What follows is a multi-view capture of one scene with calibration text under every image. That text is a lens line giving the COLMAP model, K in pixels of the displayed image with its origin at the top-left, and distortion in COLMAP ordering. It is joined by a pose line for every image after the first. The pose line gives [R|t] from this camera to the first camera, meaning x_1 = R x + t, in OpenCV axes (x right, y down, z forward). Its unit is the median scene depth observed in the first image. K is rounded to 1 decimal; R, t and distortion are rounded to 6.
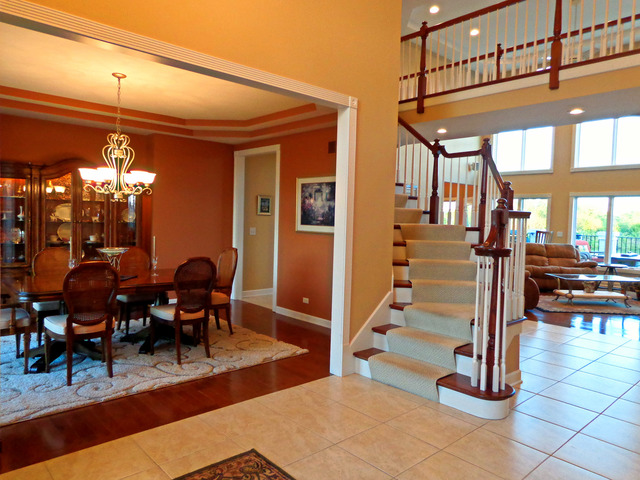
lens RADIAL K [[443.2, 0, 320.0], [0, 443.2, 240.0], [0, 0, 1]] dist [0.000976, 0.005313]
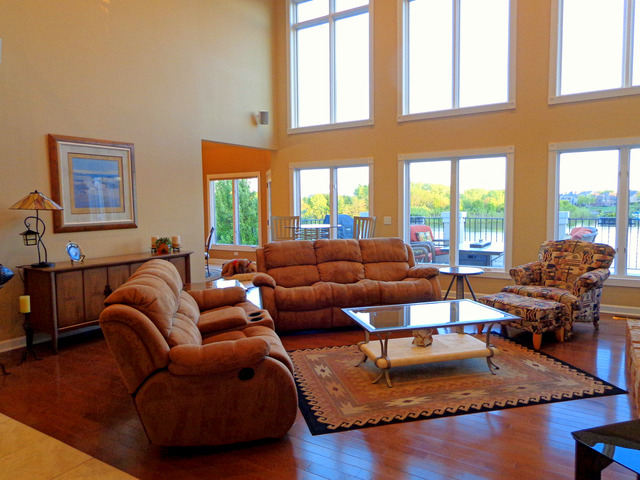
lens RADIAL K [[443.2, 0, 320.0], [0, 443.2, 240.0], [0, 0, 1]] dist [0.000976, 0.005313]
pose [[0.959136, -0.062359, 0.275990, 0.275381], [0.053673, 0.997800, 0.038922, -0.015639], [-0.277809, -0.022518, 0.960372, 0.421153]]
